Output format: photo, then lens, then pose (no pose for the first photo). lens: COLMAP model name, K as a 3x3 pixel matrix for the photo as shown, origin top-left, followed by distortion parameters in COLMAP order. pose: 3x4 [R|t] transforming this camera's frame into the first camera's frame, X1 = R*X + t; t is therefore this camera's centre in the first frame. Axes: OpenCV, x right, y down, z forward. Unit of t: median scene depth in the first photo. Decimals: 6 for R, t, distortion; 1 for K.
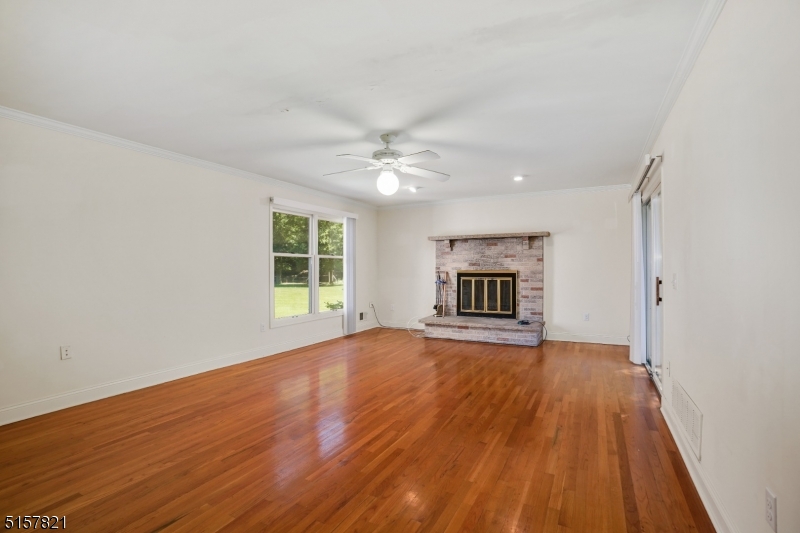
lens RADIAL K [[370.6, 0, 402.6], [0, 370.6, 264.4], [0, 0, 1]] dist [-0.039092, 0.001265]
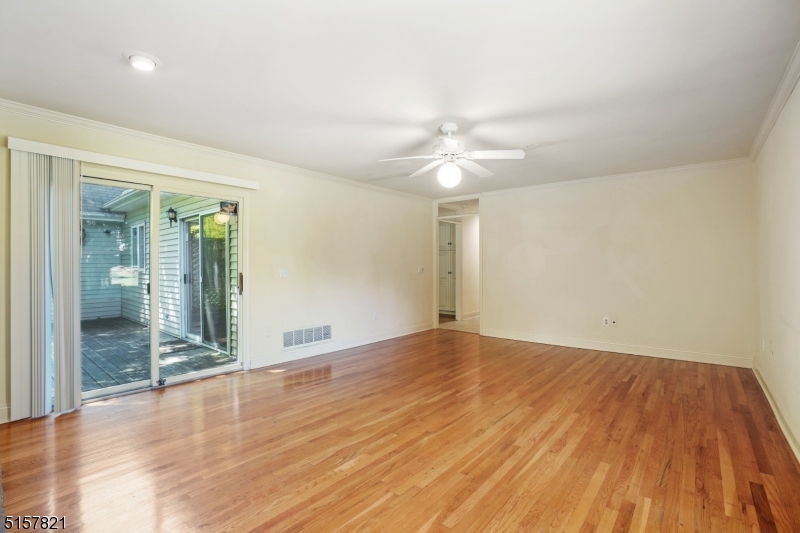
lens RADIAL K [[370.6, 0, 402.6], [0, 370.6, 264.4], [0, 0, 1]] dist [-0.039092, 0.001265]
pose [[-0.976641, 0.002830, 0.214859, -0.130127], [0.000988, 0.999962, -0.008681, 0.015399], [-0.214875, -0.008266, -0.976607, 2.031079]]
